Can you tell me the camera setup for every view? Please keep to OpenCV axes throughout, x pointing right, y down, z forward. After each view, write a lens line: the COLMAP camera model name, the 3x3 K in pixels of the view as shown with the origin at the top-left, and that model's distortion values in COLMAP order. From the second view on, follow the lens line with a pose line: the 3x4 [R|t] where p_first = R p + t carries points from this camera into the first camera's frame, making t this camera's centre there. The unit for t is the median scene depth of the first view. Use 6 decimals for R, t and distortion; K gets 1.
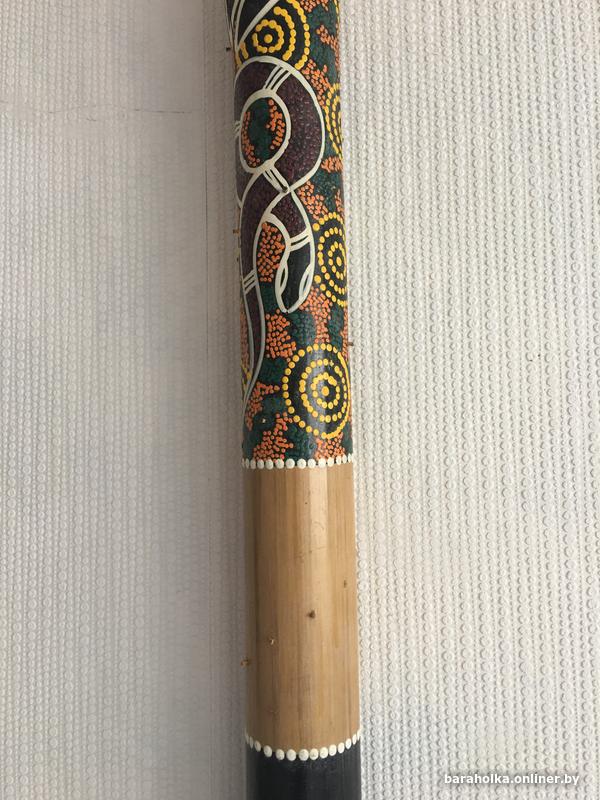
lens RADIAL K [[668.8, 0, 300.0], [0, 668.8, 400.0], [0, 0, 1]] dist [0.111552, -0.186167]
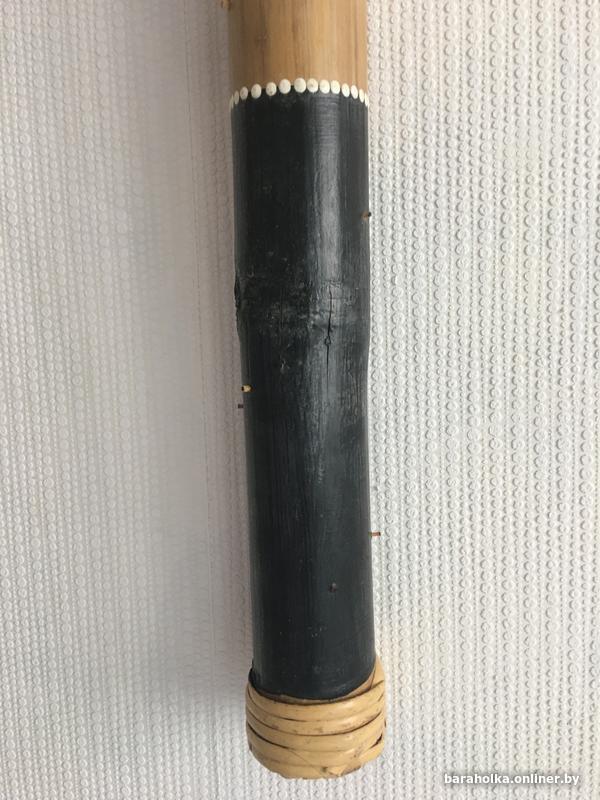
lens RADIAL K [[668.8, 0, 300.0], [0, 668.8, 400.0], [0, 0, 1]] dist [0.111552, -0.186167]
pose [[0.999921, -0.012346, 0.002390, -0.001032], [0.011738, 0.984526, 0.174845, 0.651336], [-0.004512, -0.174803, 0.984593, 0.113084]]
